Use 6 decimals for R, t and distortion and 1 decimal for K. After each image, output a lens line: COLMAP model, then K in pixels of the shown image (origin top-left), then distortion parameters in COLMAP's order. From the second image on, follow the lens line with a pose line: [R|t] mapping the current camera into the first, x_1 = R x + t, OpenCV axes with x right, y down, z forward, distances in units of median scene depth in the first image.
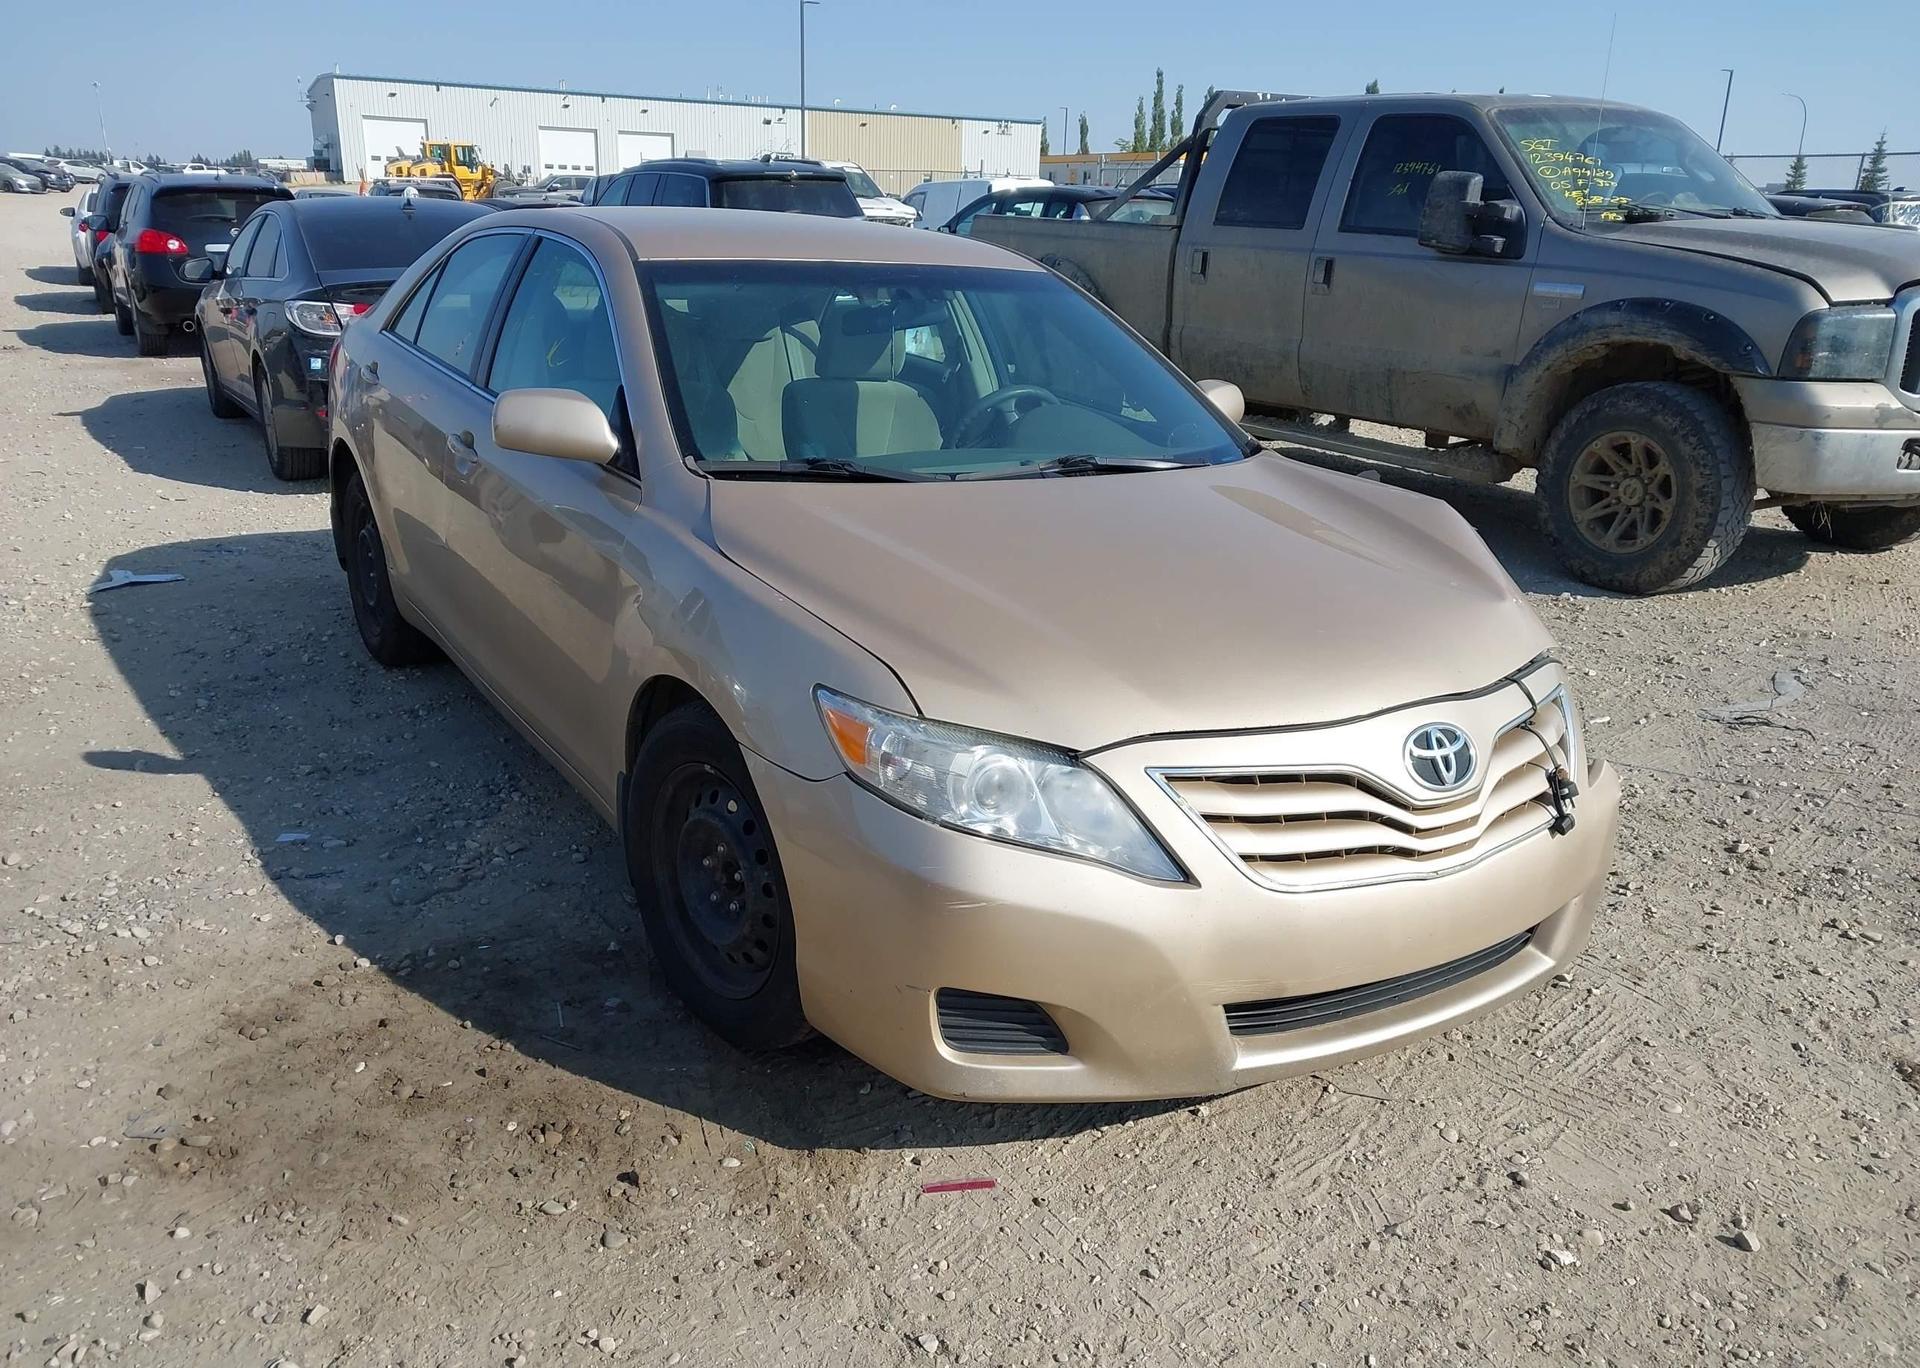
lens RADIAL K [[1616.6, 0, 974.2], [0, 1616.6, 767.6], [0, 0, 1]] dist [0.011921, -0.009979]
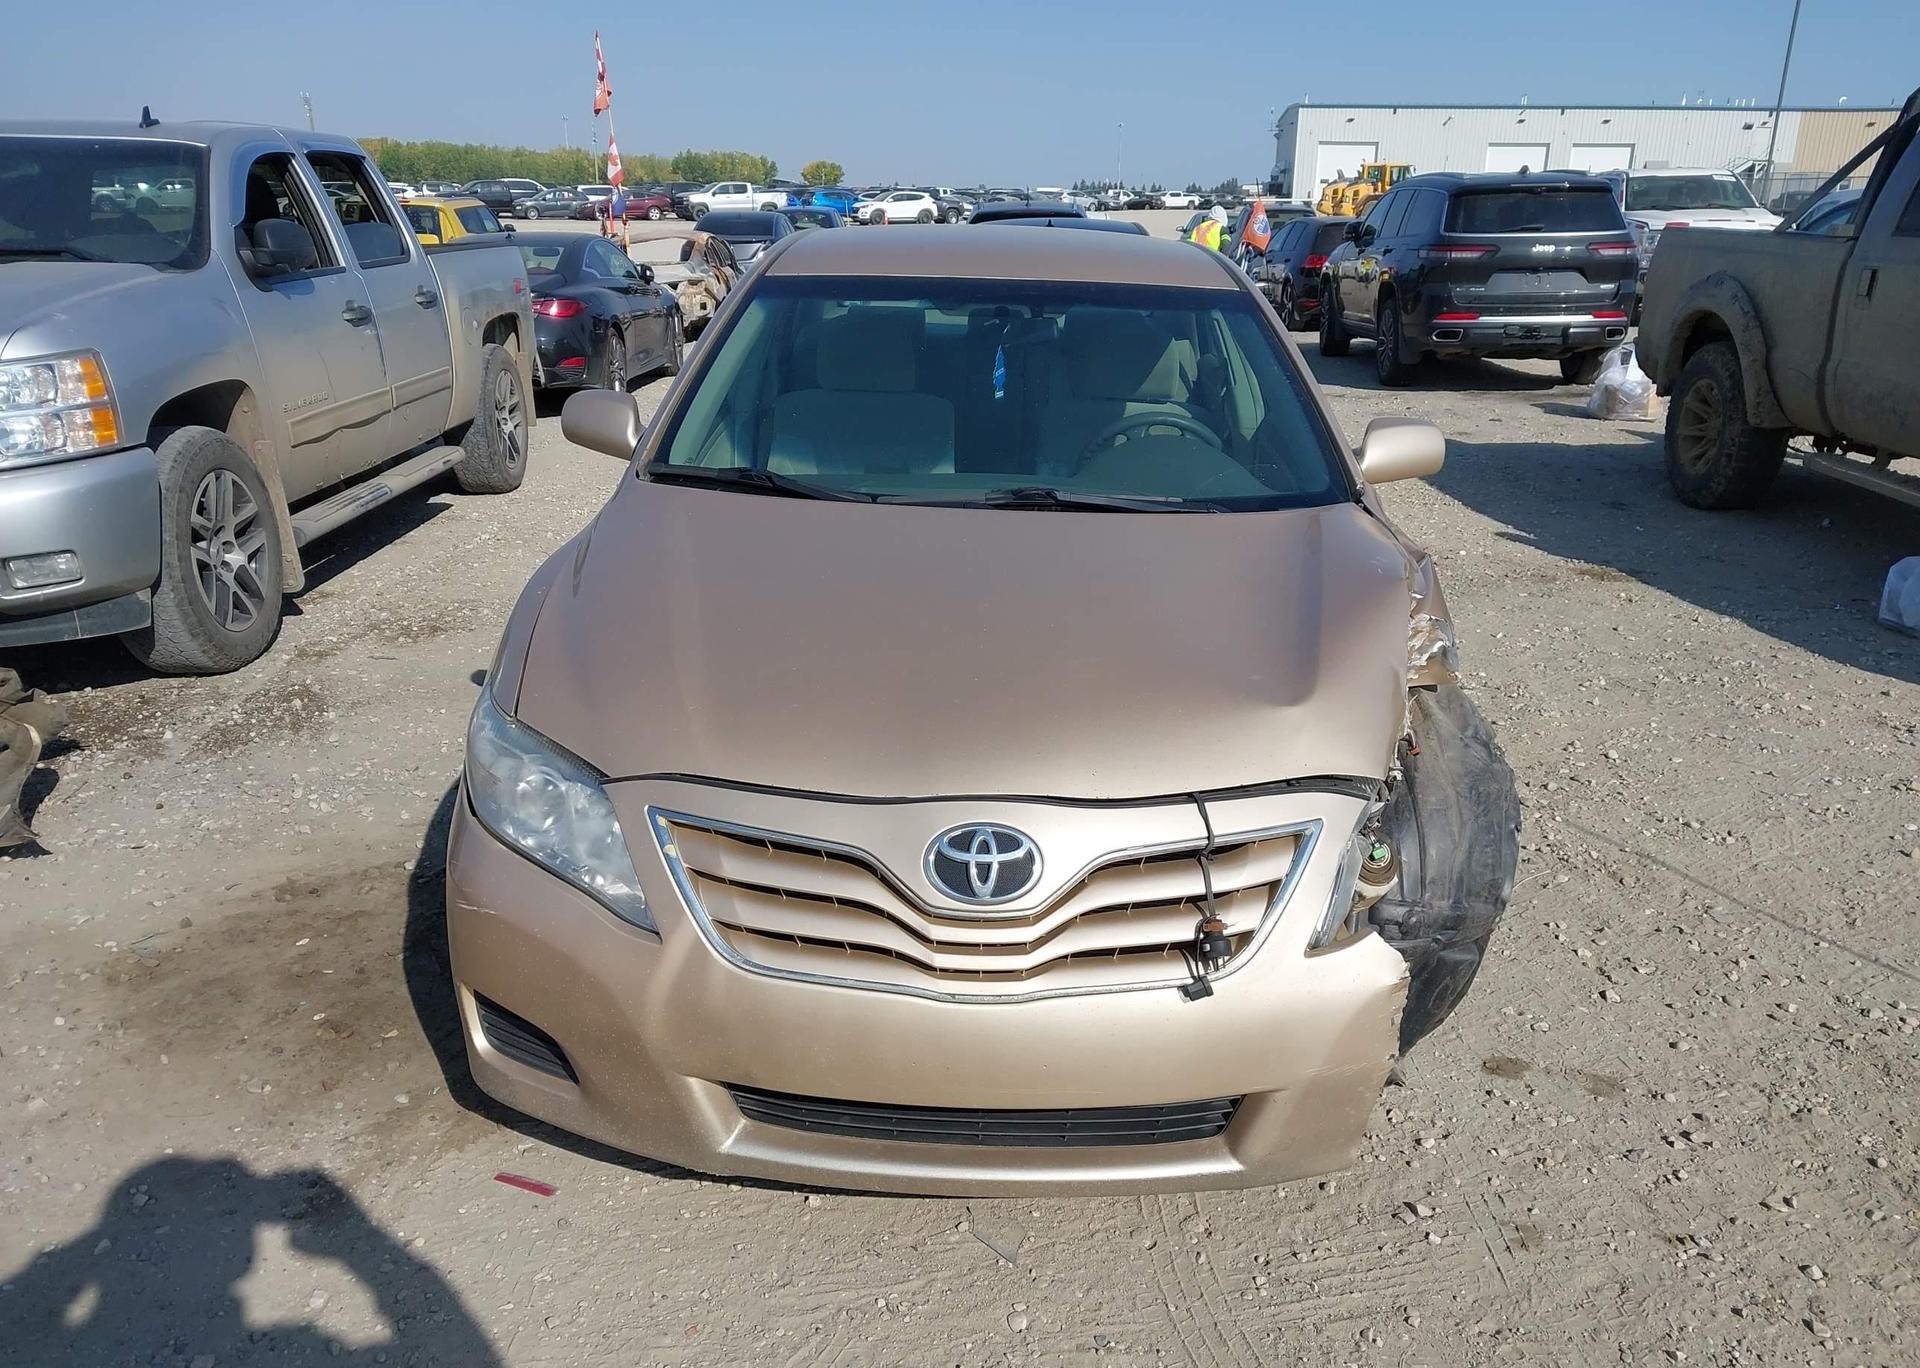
lens RADIAL K [[1617.0, 0, 955.6], [0, 1617.0, 738.6], [0, 0, 1]] dist [0.005914, 0.012137]
pose [[0.814180, 0.162483, -0.557414, 0.293083], [-0.177298, 0.983765, 0.027795, -0.036543], [0.552880, 0.076198, 0.829769, 0.115532]]
